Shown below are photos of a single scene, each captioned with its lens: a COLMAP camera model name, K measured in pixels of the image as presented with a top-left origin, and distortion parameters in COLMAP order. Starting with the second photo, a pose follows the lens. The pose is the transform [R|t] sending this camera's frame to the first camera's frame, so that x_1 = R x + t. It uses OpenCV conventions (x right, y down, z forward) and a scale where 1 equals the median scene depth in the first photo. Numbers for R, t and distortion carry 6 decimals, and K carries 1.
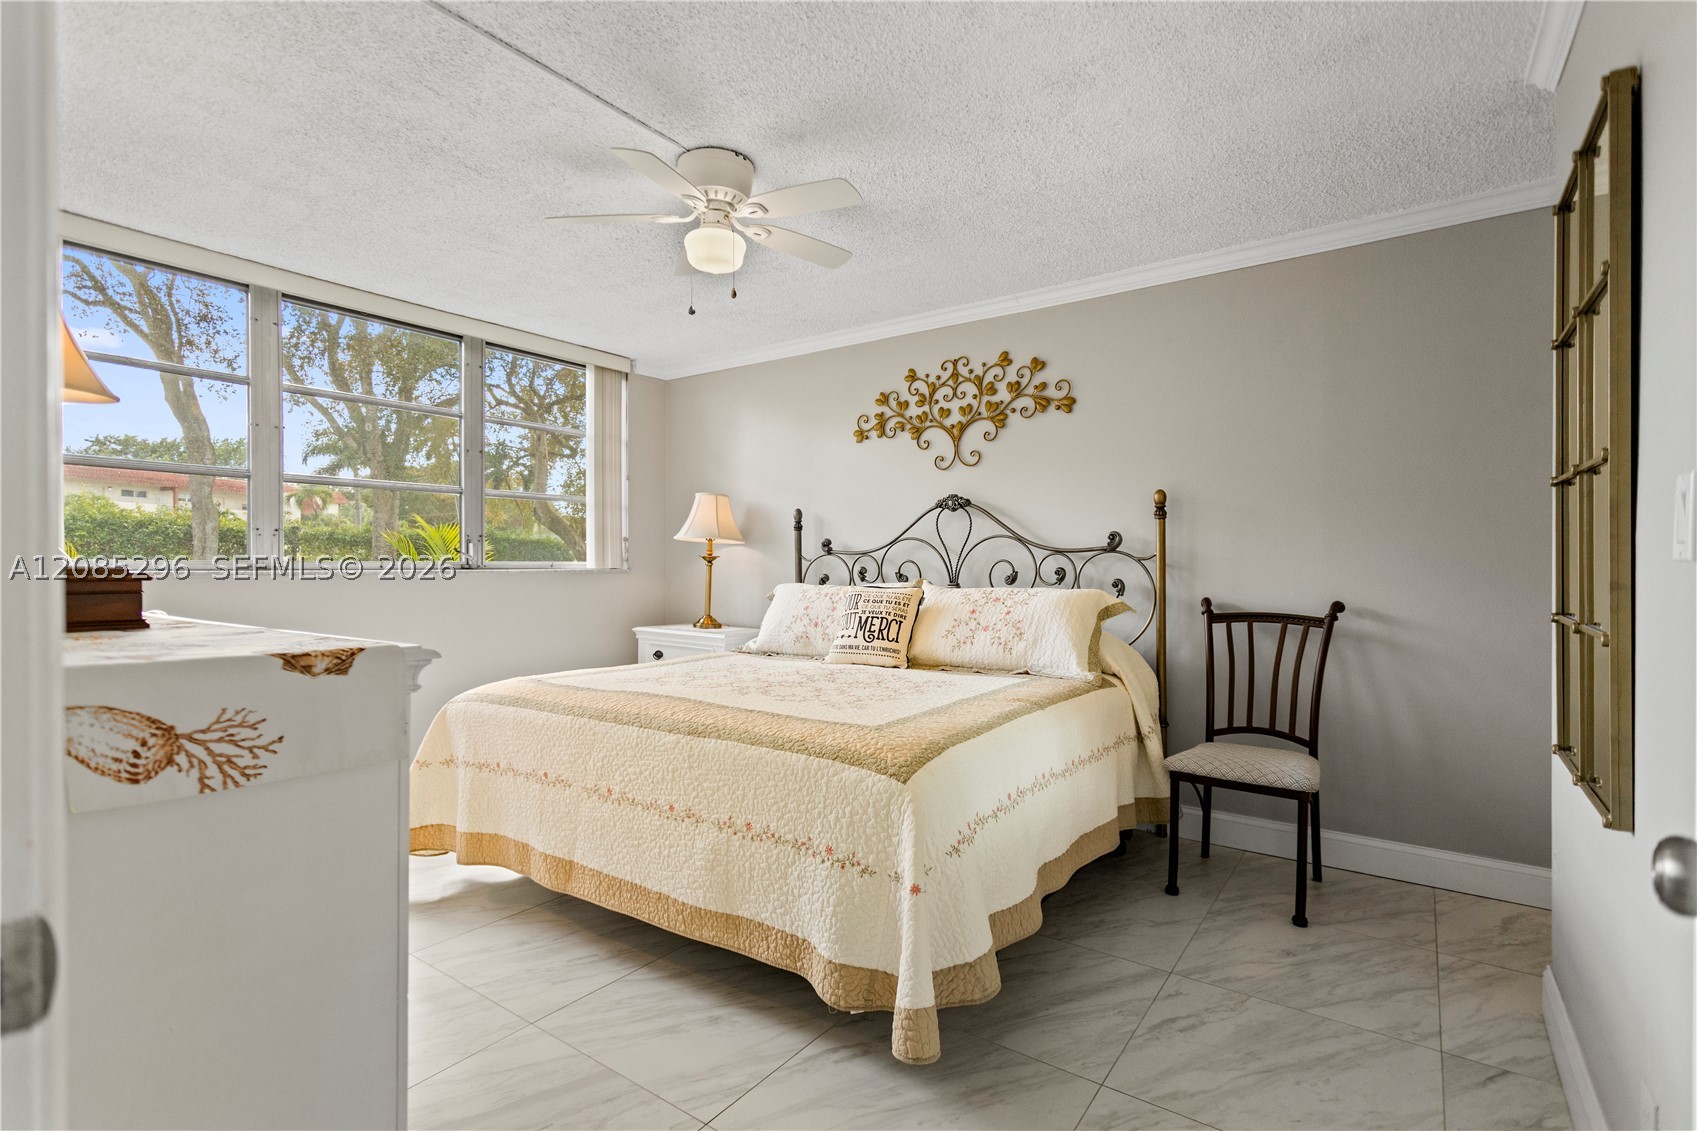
lens RADIAL K [[800.8, 0, 834.7], [0, 800.8, 566.1], [0, 0, 1]] dist [0.002981, 0.000866]
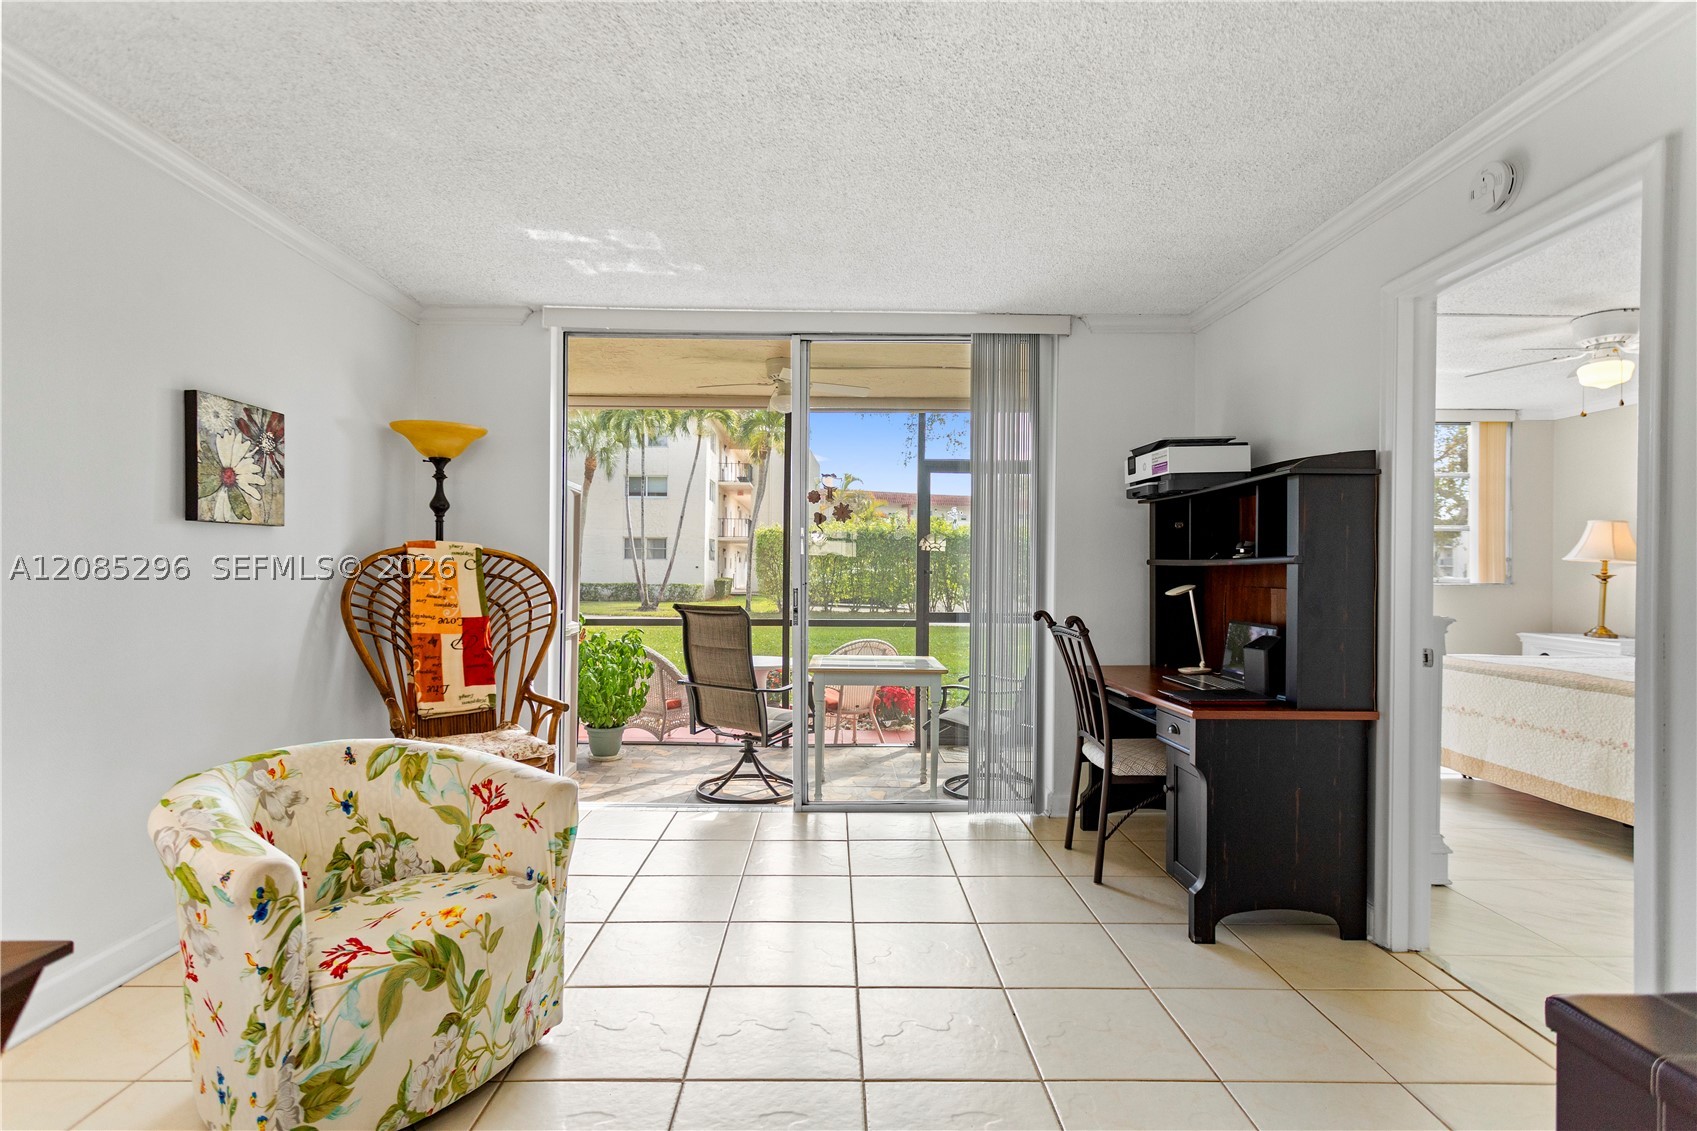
lens RADIAL K [[800.8, 0, 834.7], [0, 800.8, 566.1], [0, 0, 1]] dist [0.002981, 0.000866]
pose [[0.599069, 0.005210, -0.800681, 0.191785], [-0.010478, 0.999944, -0.001333, -0.022600], [0.800629, 0.009188, 0.599090, -1.038328]]
